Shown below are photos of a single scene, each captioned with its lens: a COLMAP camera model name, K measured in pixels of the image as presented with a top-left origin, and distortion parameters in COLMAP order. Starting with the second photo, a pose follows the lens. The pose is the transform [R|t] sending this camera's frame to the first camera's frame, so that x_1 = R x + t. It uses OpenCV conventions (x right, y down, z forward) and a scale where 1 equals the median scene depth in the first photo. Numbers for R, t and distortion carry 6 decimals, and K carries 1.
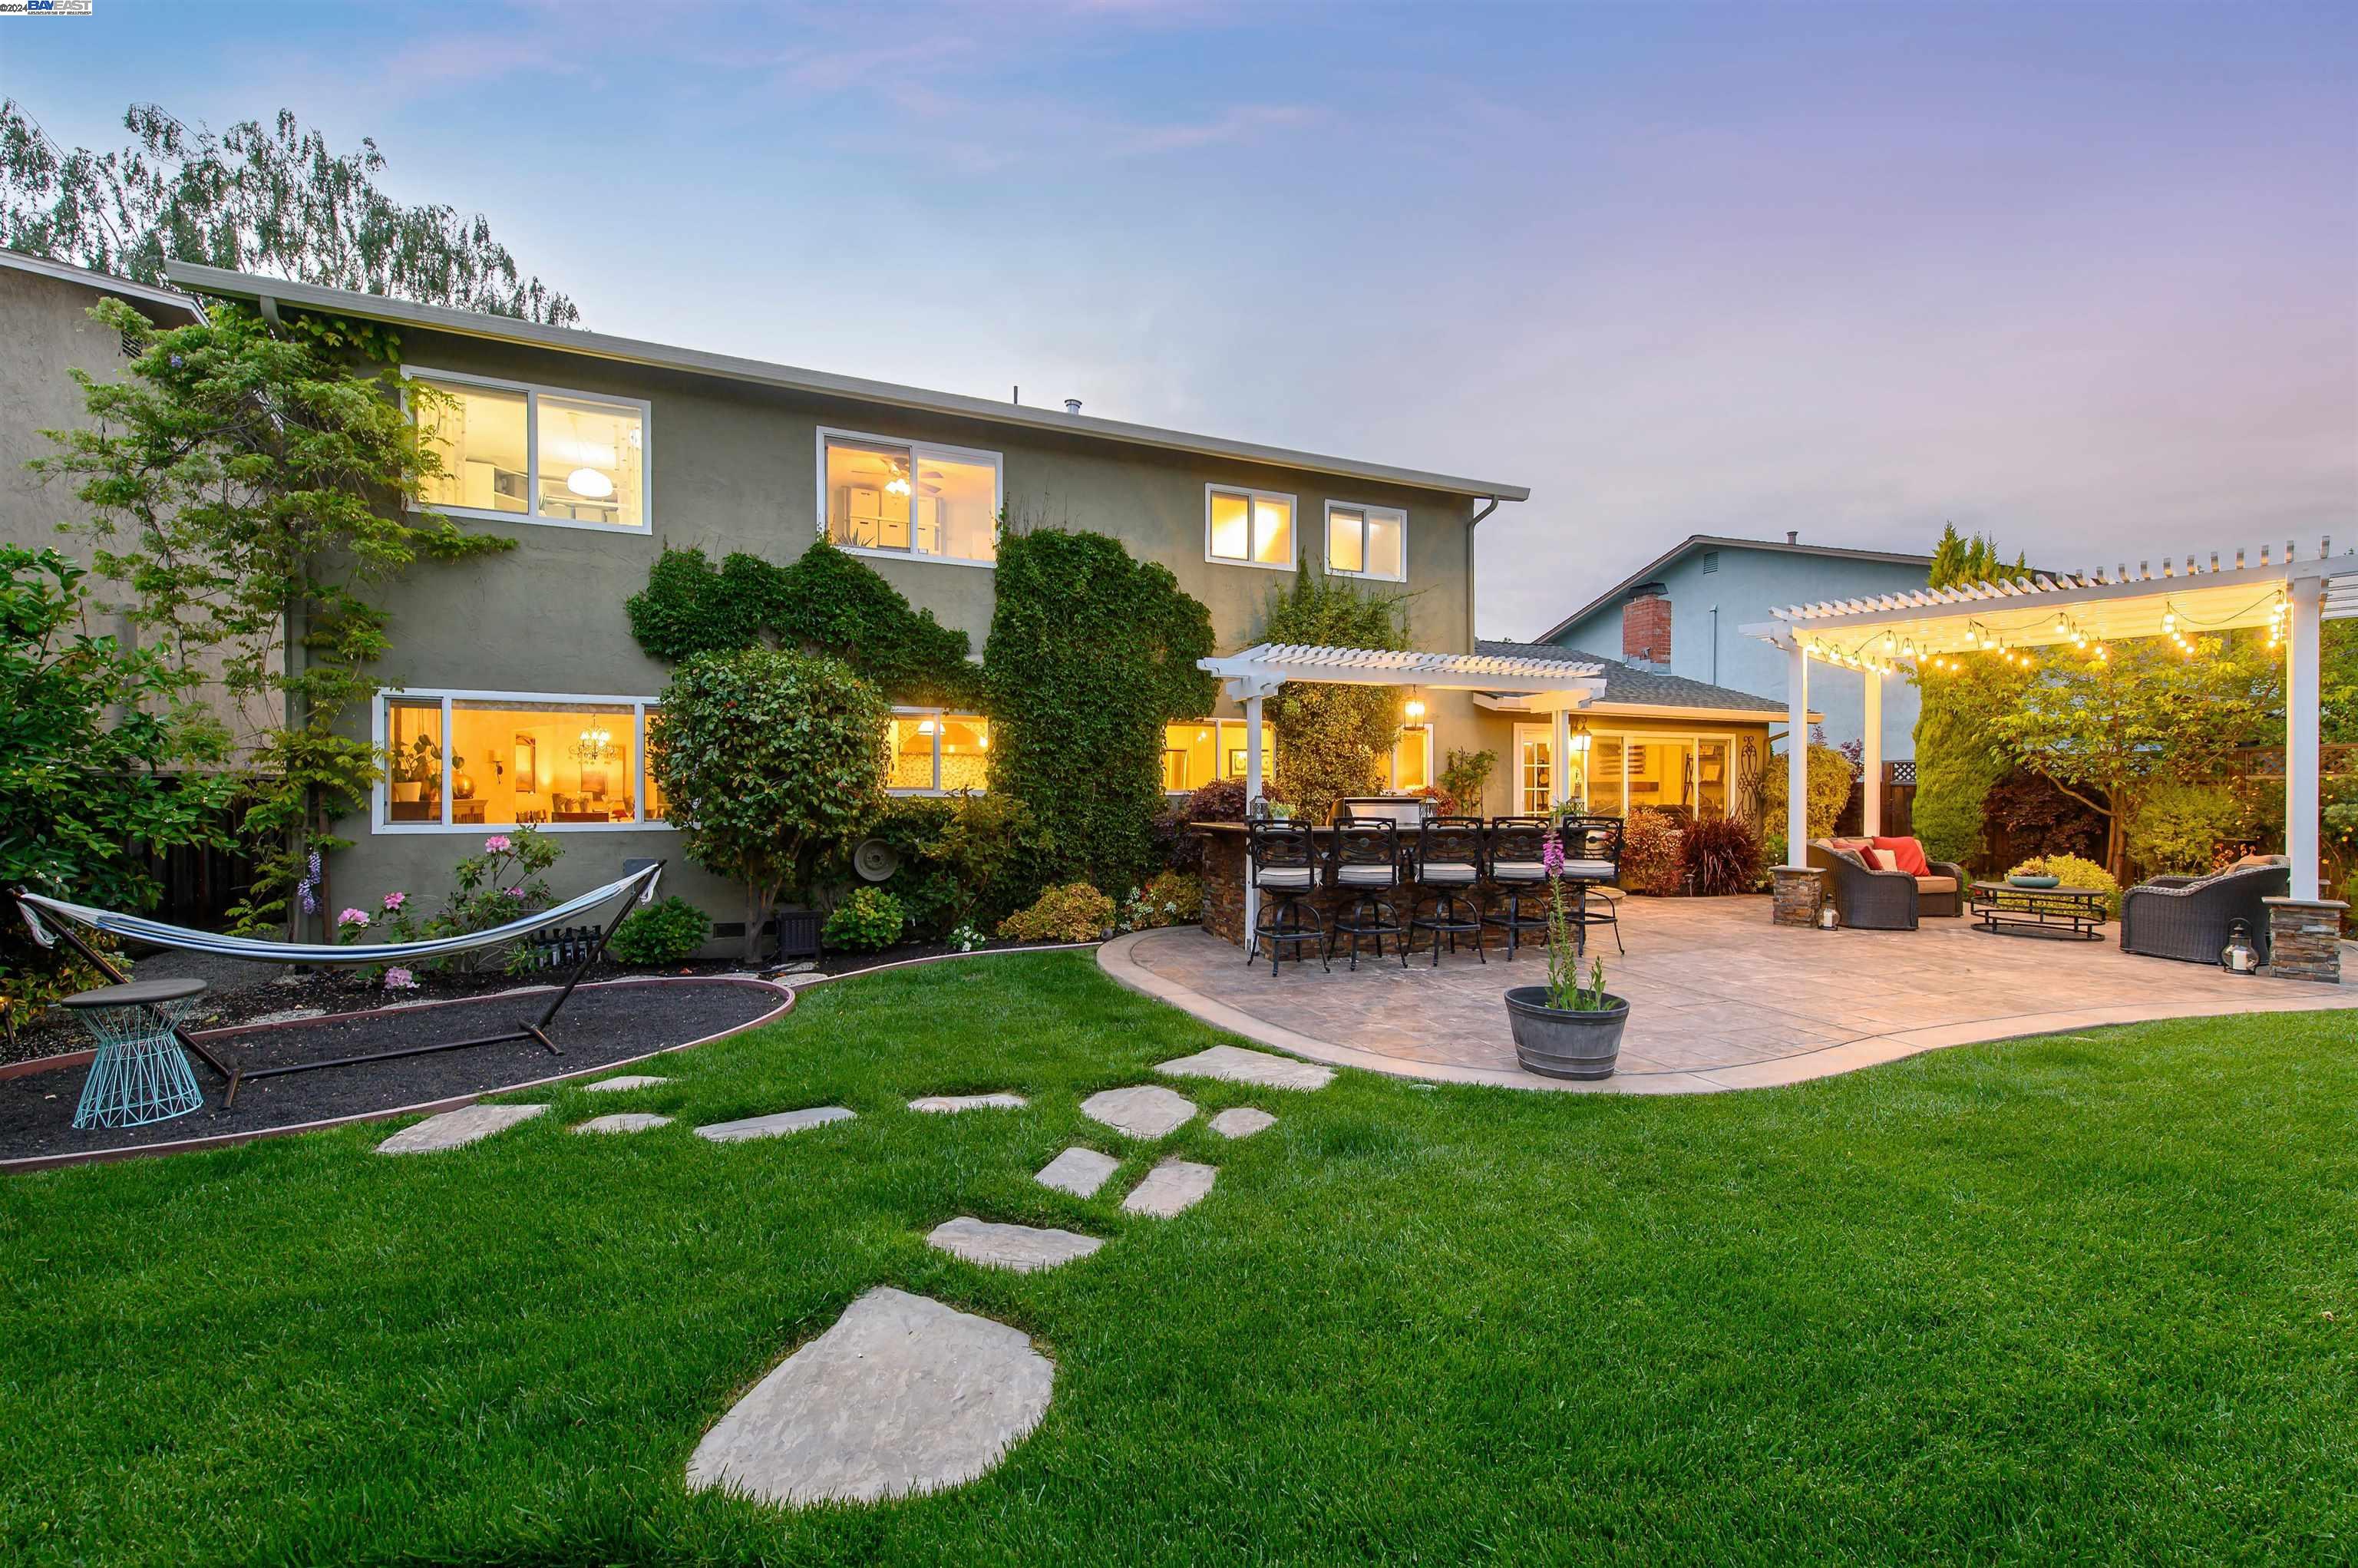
lens RADIAL K [[963.0, 0, 1182.4], [0, 963.0, 789.7], [0, 0, 1]] dist [0.009670, -0.000039]
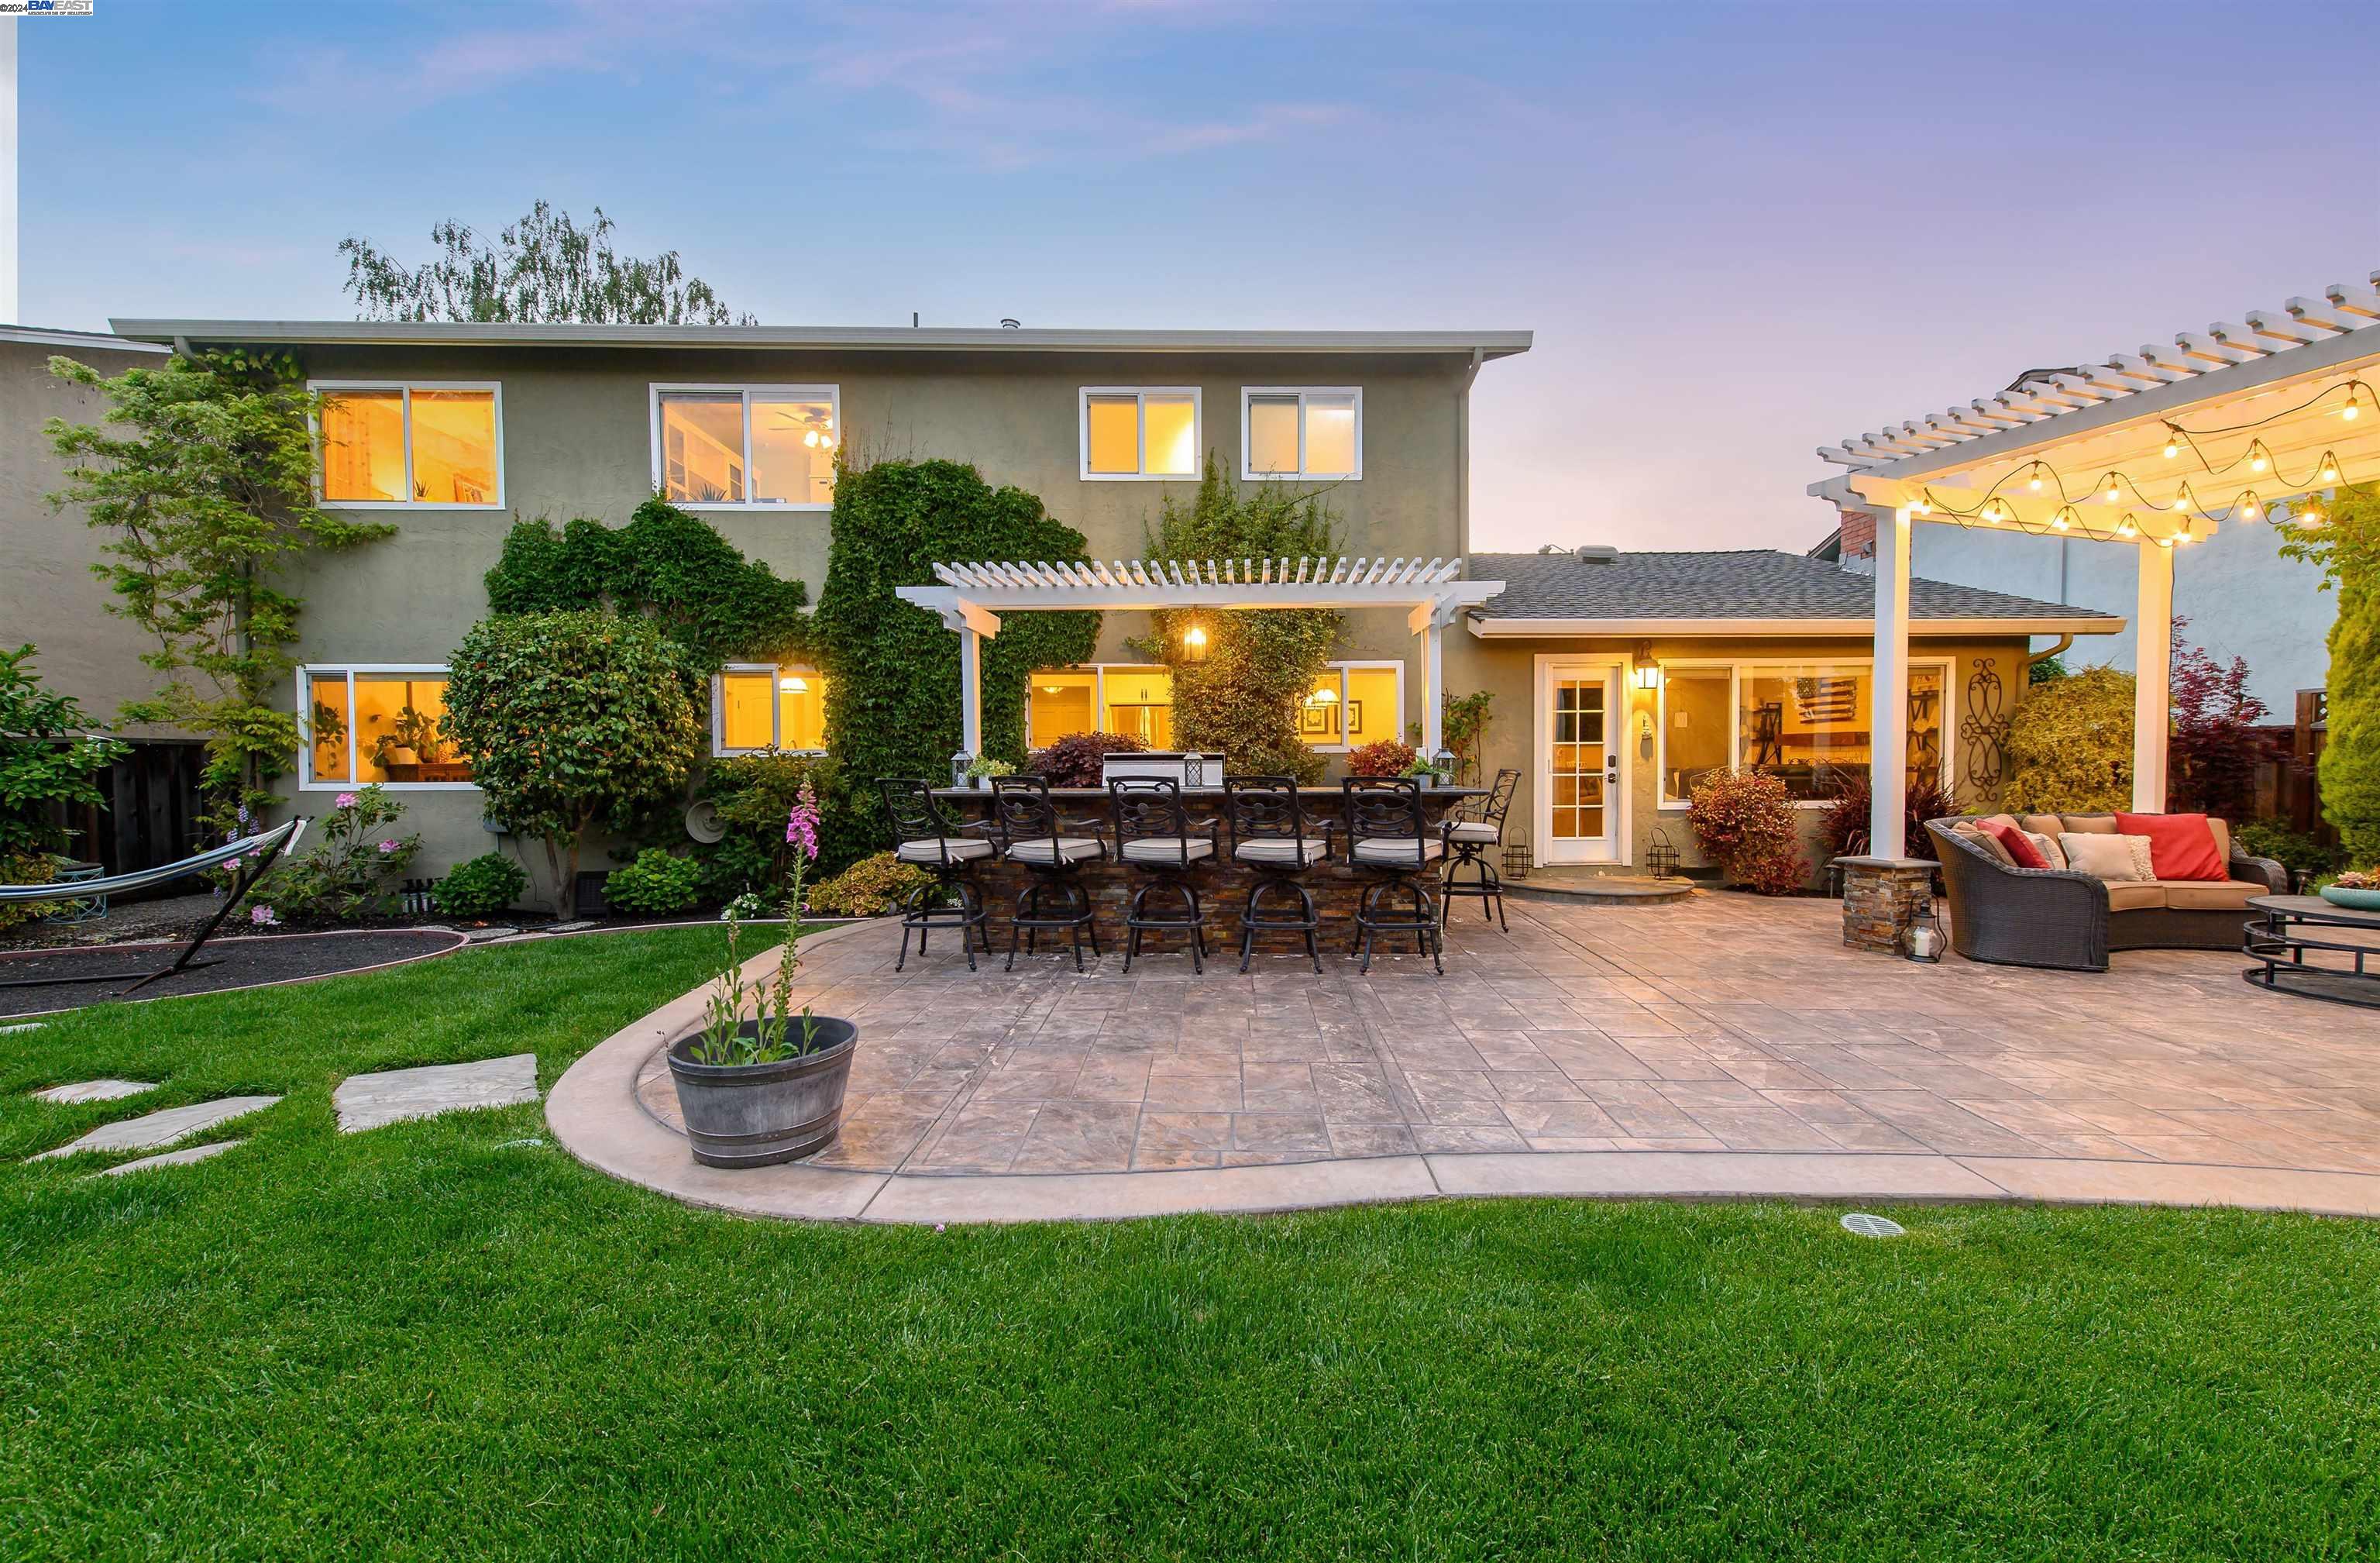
lens RADIAL K [[972.2, 0, 1186.5], [0, 972.2, 780.8], [0, 0, 1]] dist [0.009670, -0.000039]
pose [[0.926525, 0.001638, -0.376229, 0.468344], [0.007818, 0.999691, 0.023604, 0.011092], [0.376152, -0.024811, 0.926226, 0.245208]]
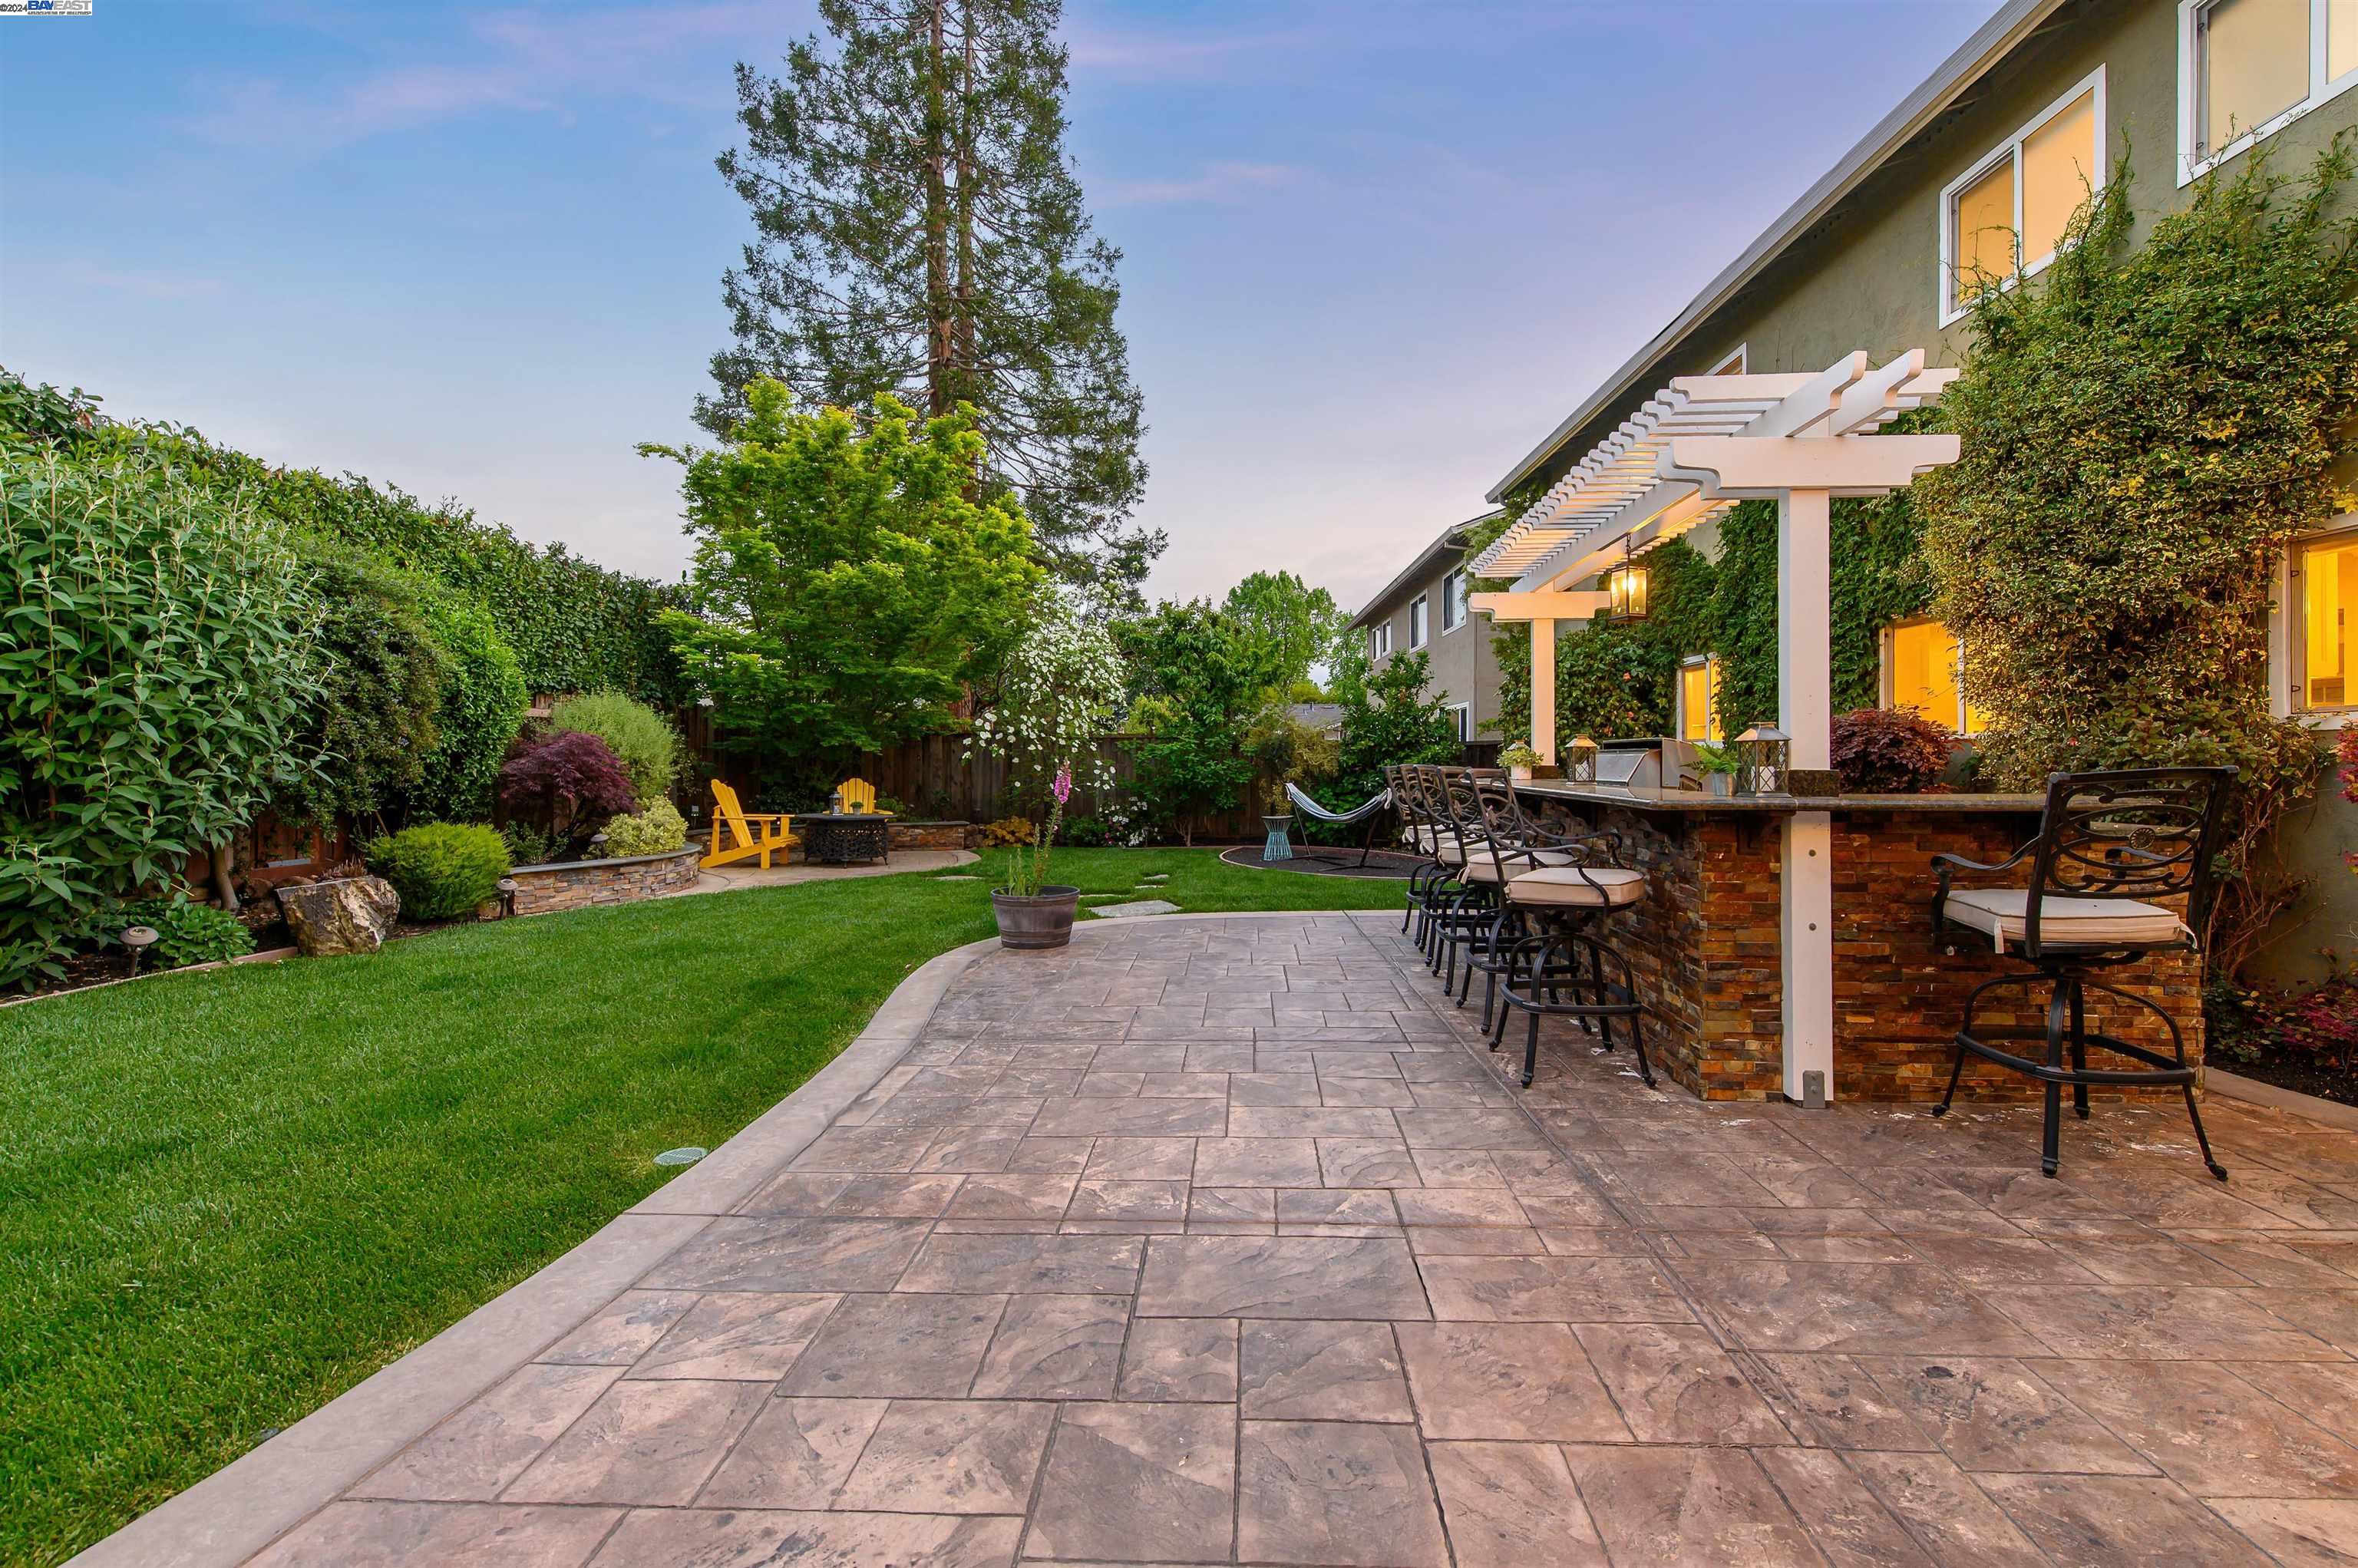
lens RADIAL K [[963.0, 0, 1180.7], [0, 963.0, 756.5], [0, 0, 1]] dist [0.009670, -0.000039]
pose [[-0.403083, -0.006251, -0.915142, 0.778501], [0.003196, 0.999961, -0.008238, 0.020041], [0.915158, -0.006245, -0.403048, 0.870407]]
